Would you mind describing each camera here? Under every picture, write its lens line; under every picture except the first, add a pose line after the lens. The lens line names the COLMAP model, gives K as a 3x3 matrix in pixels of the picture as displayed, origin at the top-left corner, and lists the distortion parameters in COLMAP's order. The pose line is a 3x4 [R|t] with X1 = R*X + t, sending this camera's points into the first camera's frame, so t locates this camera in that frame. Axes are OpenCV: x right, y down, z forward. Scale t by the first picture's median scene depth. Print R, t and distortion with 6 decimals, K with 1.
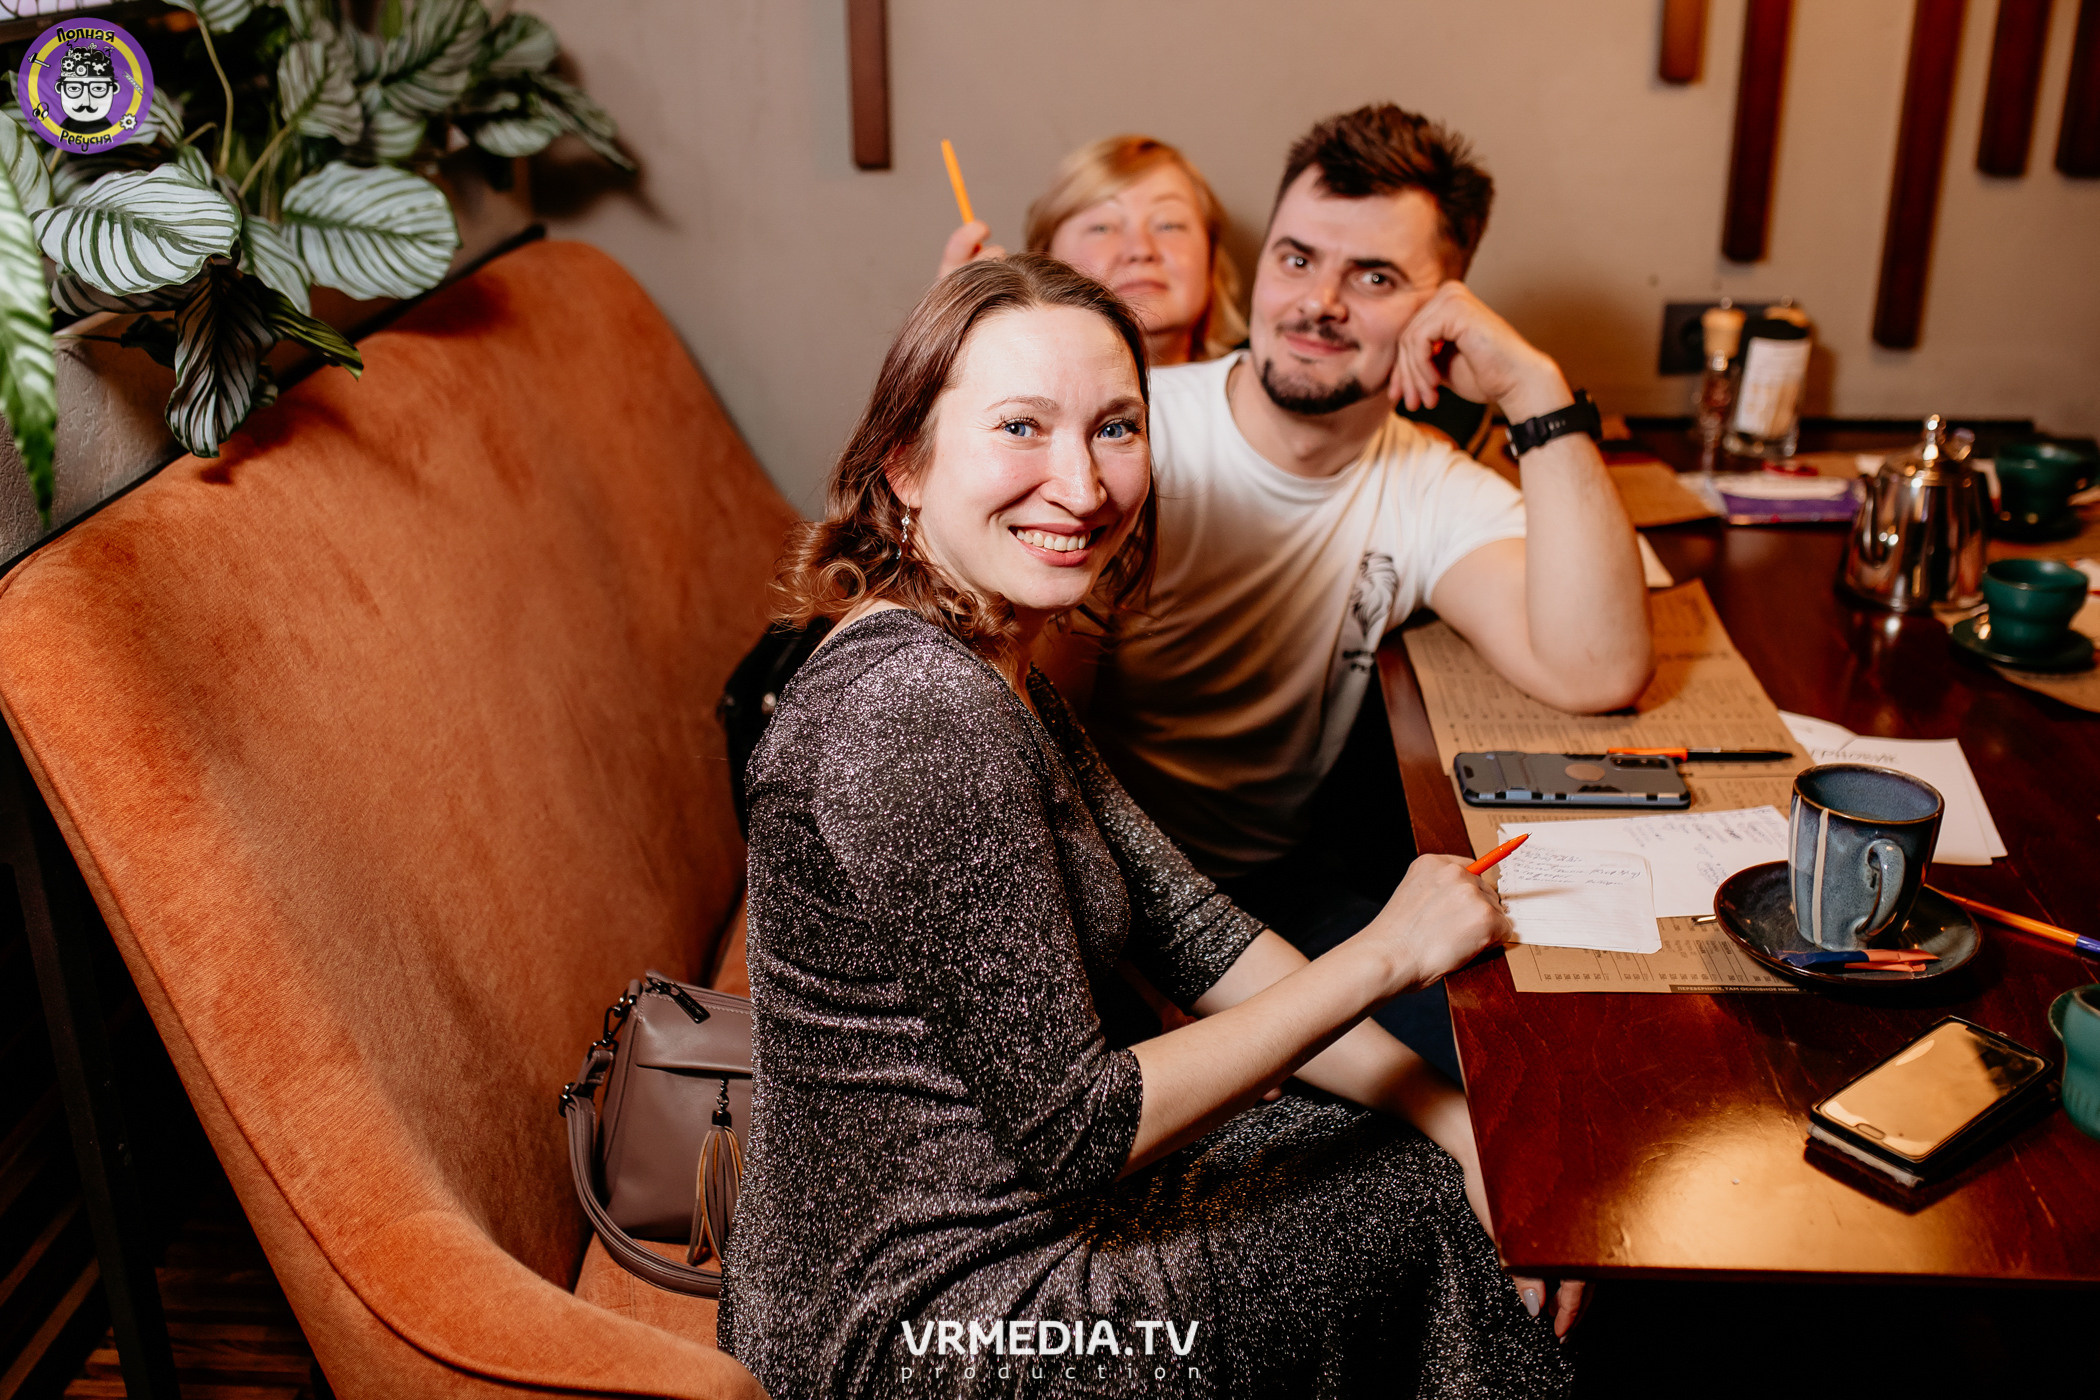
lens RADIAL K [[2182.4, 0, 1050.0], [0, 2182.4, 700.0], [0, 0, 1]] dist [-0.093509, 0.020784]
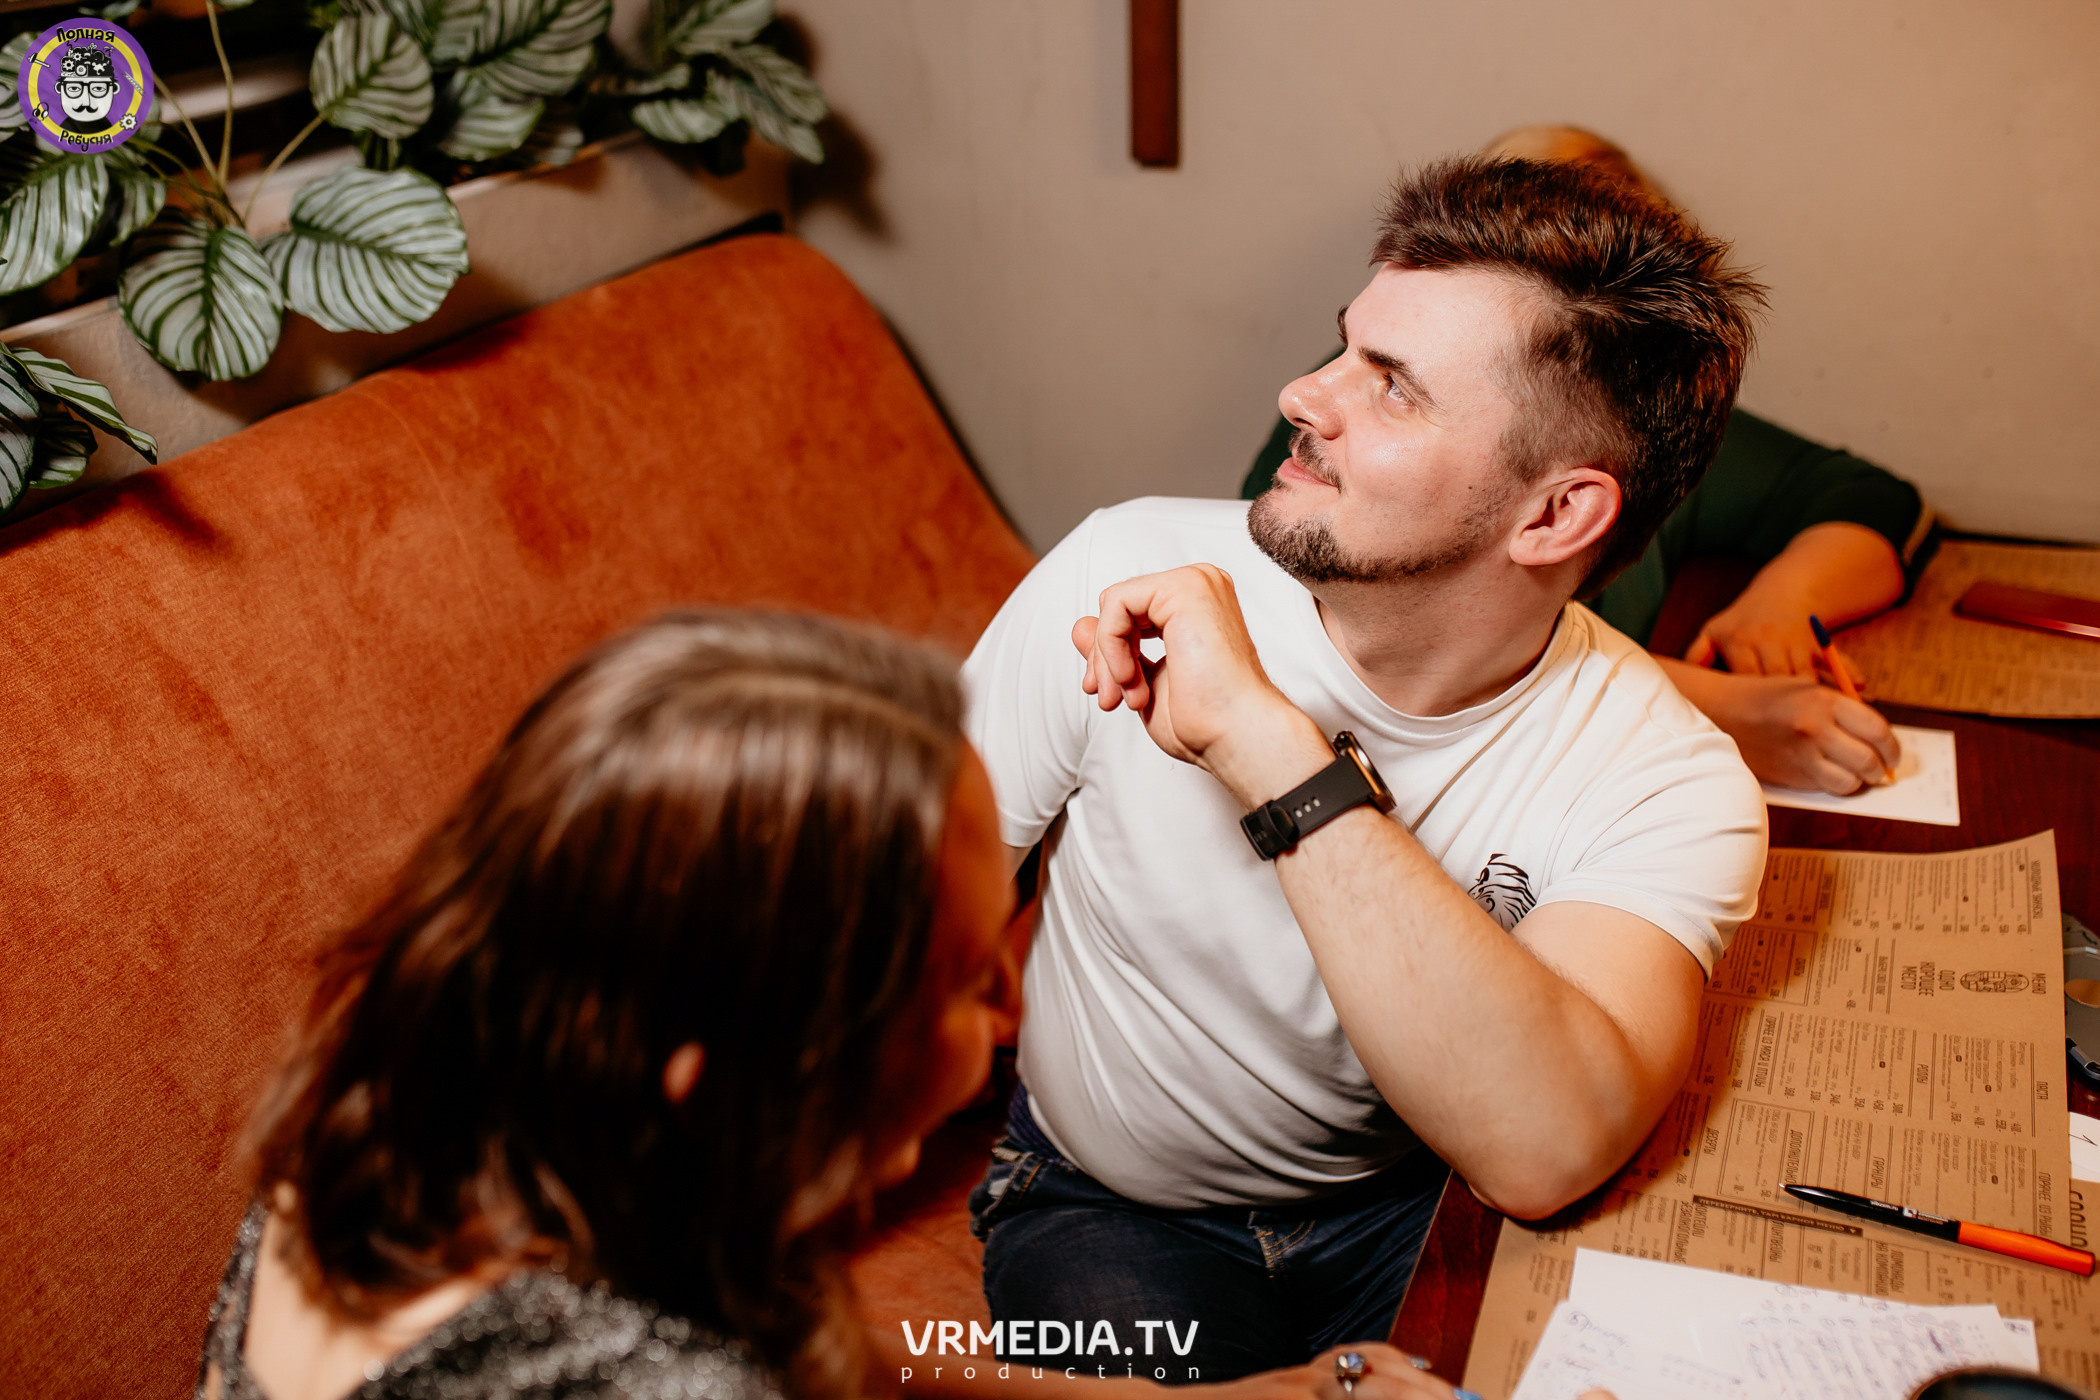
lens RADIAL K [[2182.4, 0, 1050.0], [0, 2182.4, 700.0], [0, 0, 1]] dist [-0.093509, 0.020784]
pose [[0.954070, 0.104159, -0.280893, 0.186015], [-0.095134, 0.994419, 0.045615, -0.101795], [0.284077, -0.016797, 0.958654, 0.254498]]
